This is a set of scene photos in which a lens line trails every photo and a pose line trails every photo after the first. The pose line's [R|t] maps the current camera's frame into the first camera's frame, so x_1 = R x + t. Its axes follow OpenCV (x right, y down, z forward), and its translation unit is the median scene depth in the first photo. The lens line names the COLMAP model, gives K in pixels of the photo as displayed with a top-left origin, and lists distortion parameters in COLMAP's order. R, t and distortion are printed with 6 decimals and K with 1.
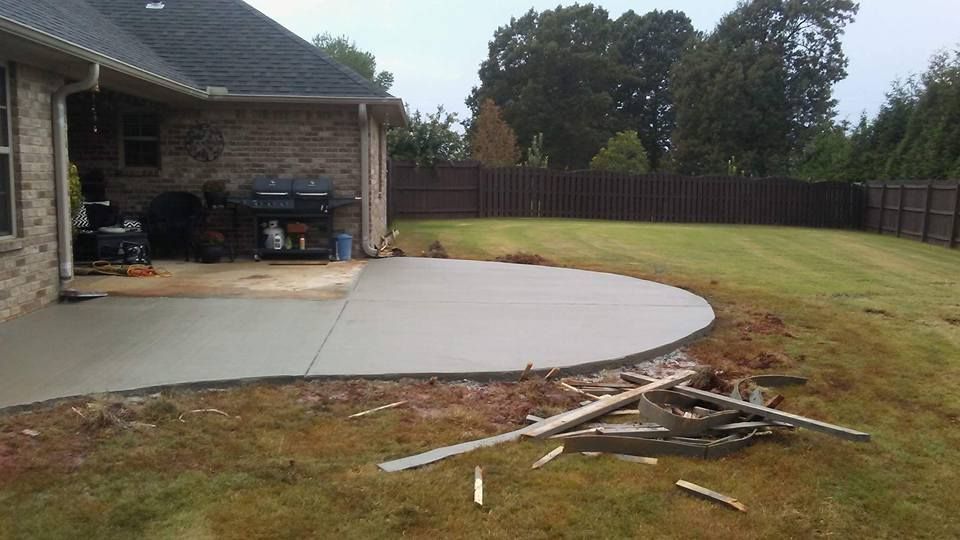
lens RADIAL K [[908.1, 0, 480.9], [0, 908.1, 272.3], [0, 0, 1]] dist [0.070667, 0.000000]
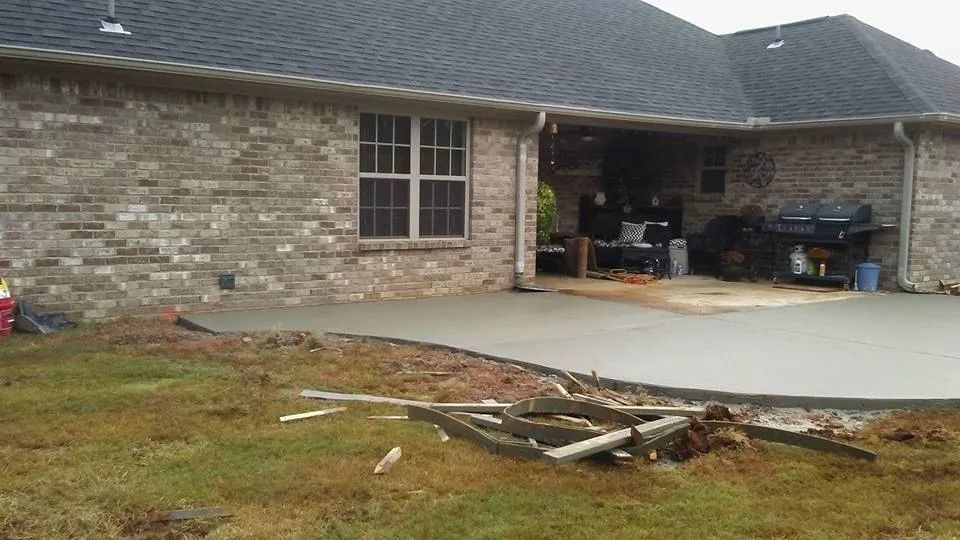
lens RADIAL K [[908.1, 0, 477.5], [0, 908.1, 278.9], [0, 0, 1]] dist [0.070667, 0.000000]
pose [[0.559384, 0.077789, -0.825250, 0.595487], [-0.101521, 0.994521, 0.024930, -0.012743], [0.822668, 0.069835, 0.564217, 0.202779]]
